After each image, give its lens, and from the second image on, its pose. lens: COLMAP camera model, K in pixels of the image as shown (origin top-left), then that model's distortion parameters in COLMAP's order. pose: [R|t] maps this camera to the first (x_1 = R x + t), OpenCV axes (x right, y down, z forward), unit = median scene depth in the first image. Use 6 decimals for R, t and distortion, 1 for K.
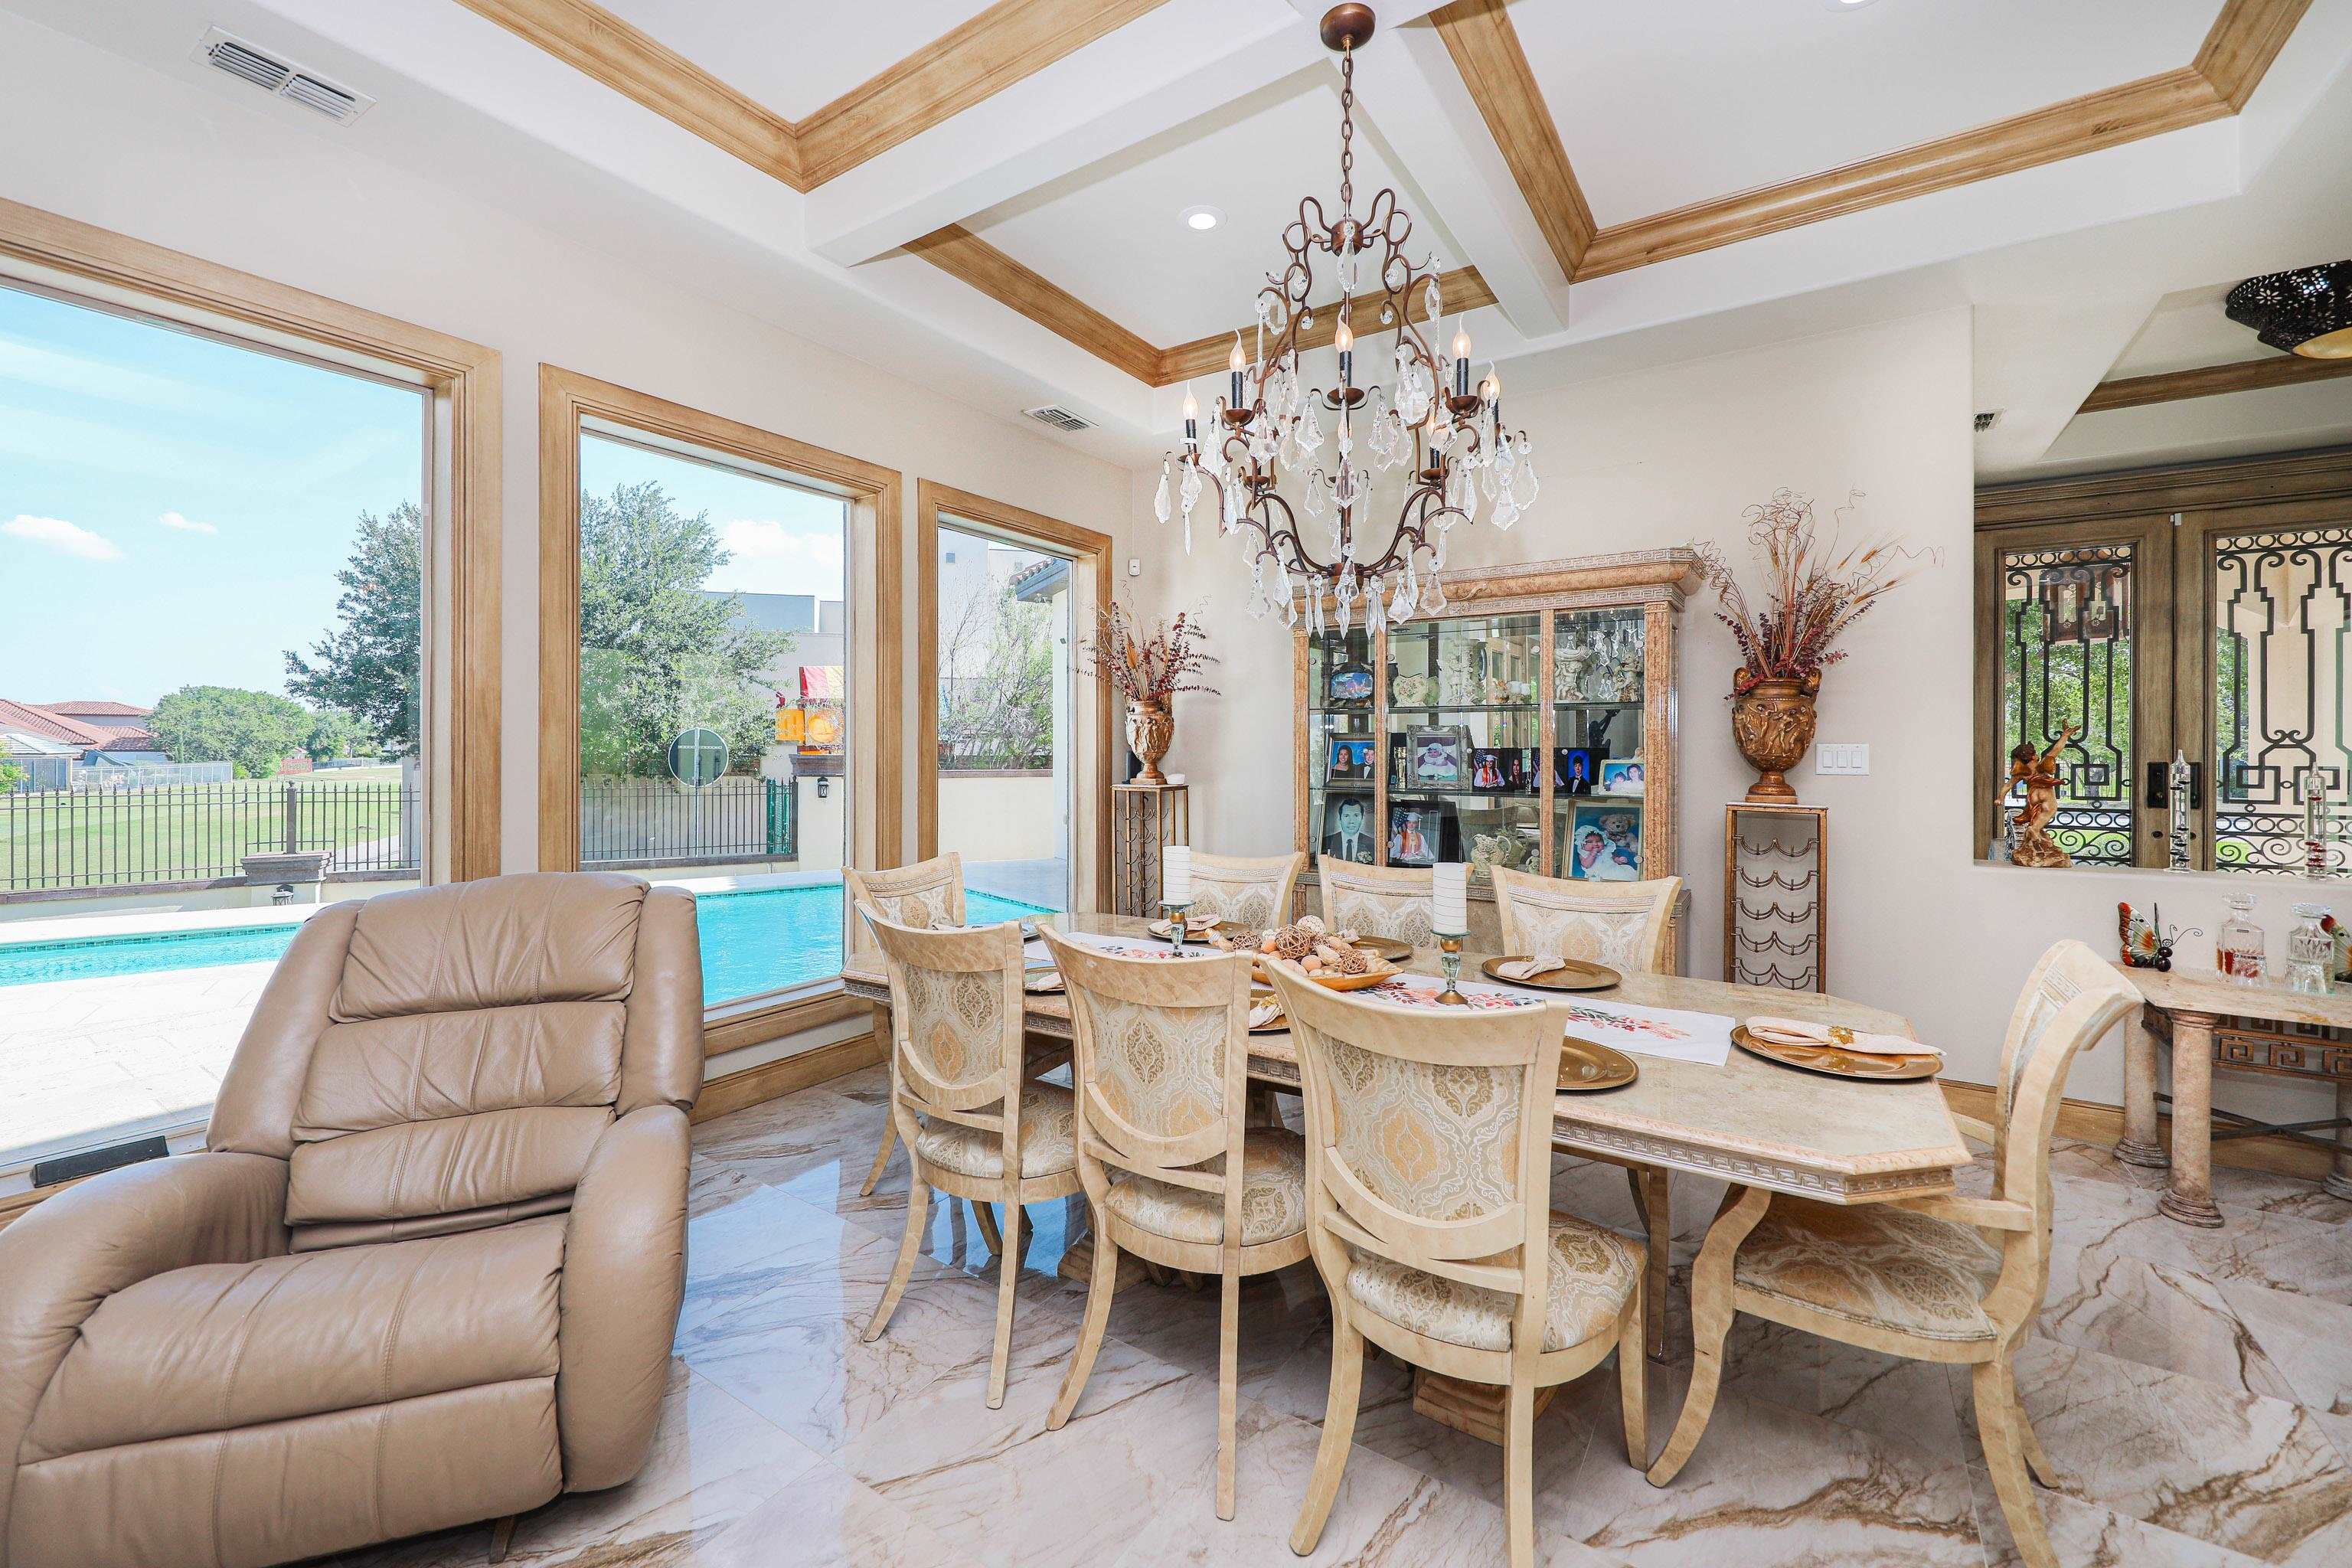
lens RADIAL K [[952.4, 0, 1161.7], [0, 952.4, 781.9], [0, 0, 1]] dist [0.017167, -0.006229]
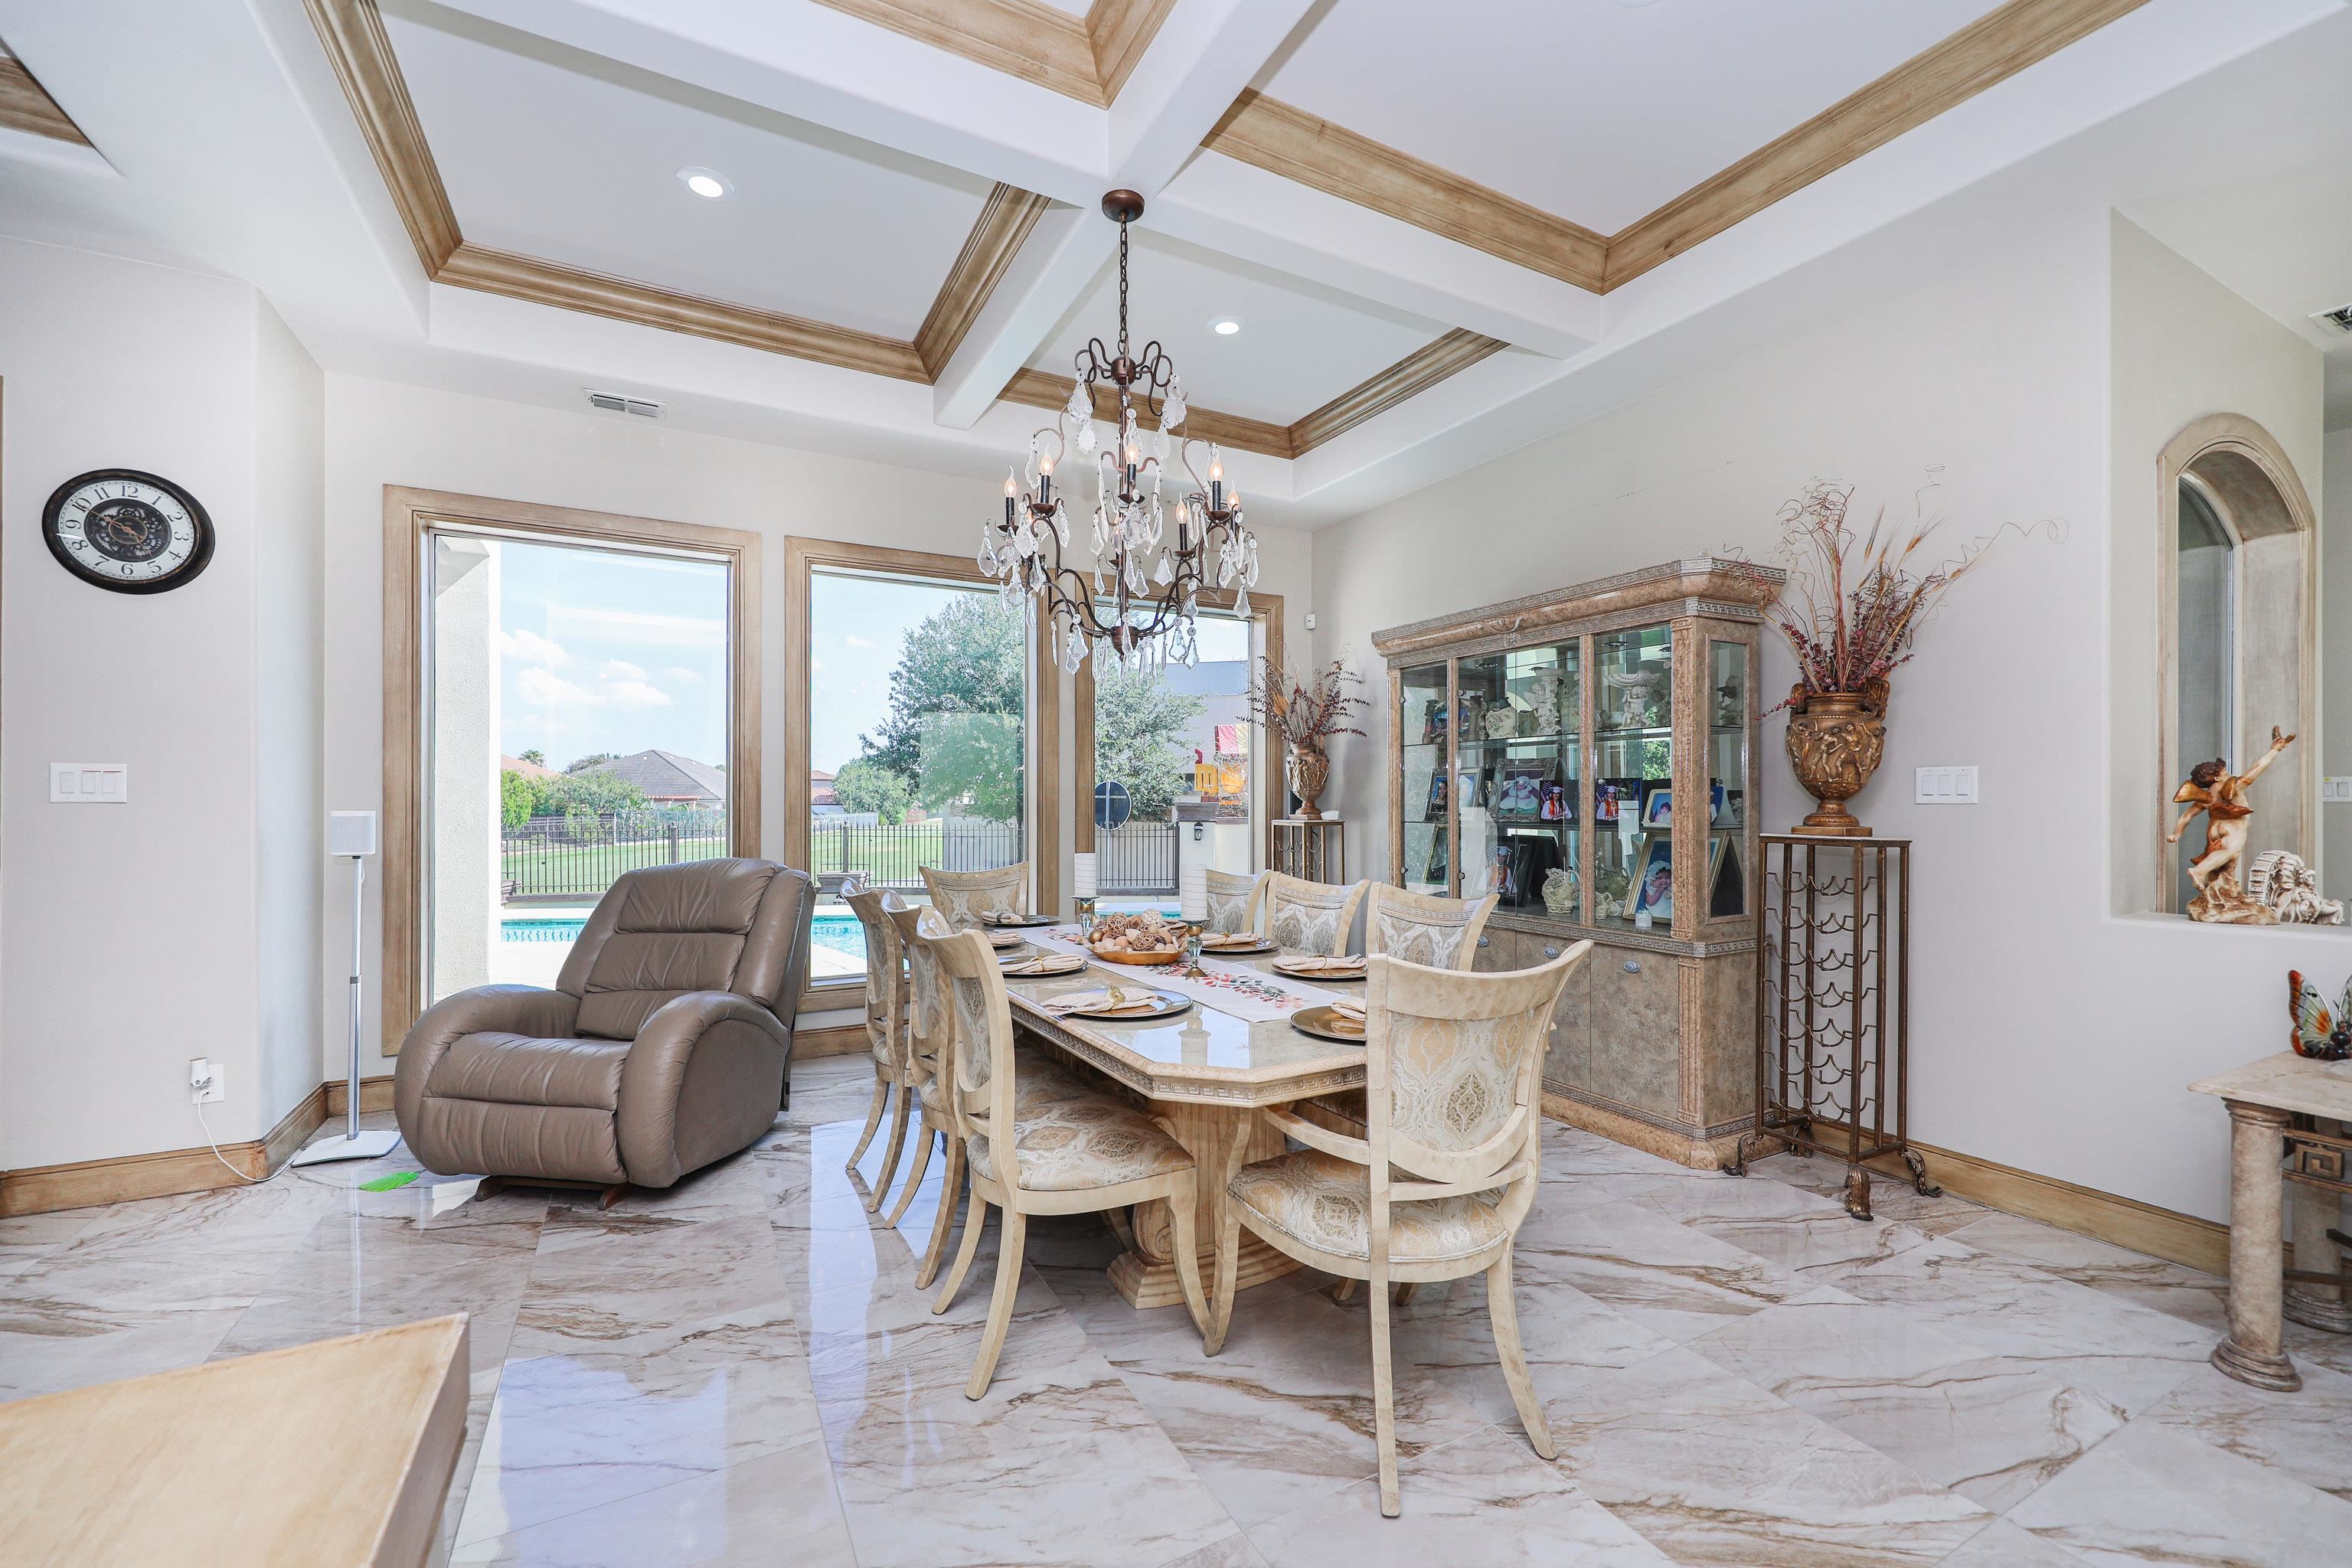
lens RADIAL K [[947.1, 0, 1171.5], [0, 947.1, 842.1], [0, 0, 1]] dist [0.018346, -0.005075]
pose [[0.883993, 0.016947, -0.467192, 0.530528], [-0.013974, 0.999854, 0.009828, 0.028869], [0.467291, -0.002160, 0.884101, -0.056716]]
